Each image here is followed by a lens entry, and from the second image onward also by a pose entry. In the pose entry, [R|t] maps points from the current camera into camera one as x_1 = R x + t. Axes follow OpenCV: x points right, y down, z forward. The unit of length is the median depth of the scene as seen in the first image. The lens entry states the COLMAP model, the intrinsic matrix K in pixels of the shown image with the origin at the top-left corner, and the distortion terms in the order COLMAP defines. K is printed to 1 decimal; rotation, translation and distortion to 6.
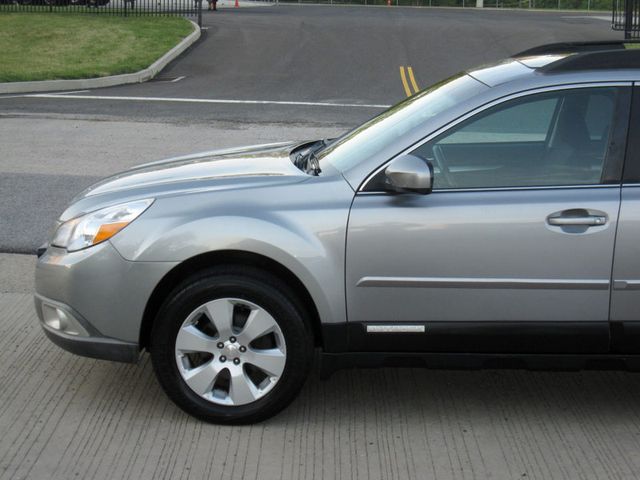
lens RADIAL K [[1260.0, 0, 320.0], [0, 1260.0, 240.0], [0, 0, 1]] dist [-0.116306, -0.256778]
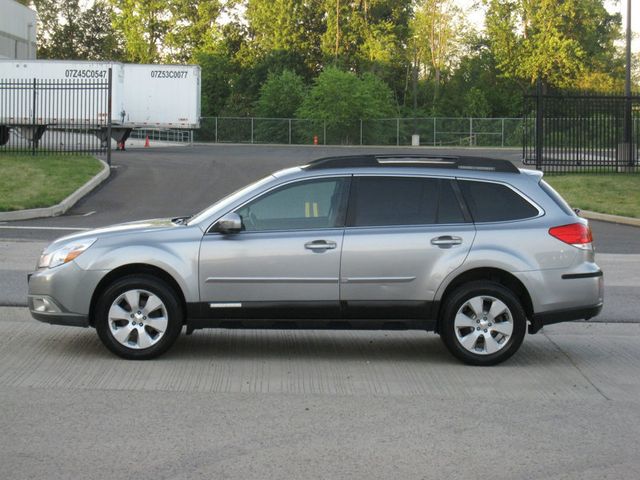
lens RADIAL K [[1488.3, 0, 320.0], [0, 1488.3, 240.0], [0, 0, 1]] dist [-0.133414, 0.351479]
pose [[0.998743, -0.007754, 0.049520, 0.089563], [0.013715, 0.992535, -0.121186, 0.240461], [-0.048211, 0.121712, 0.991394, -1.199263]]
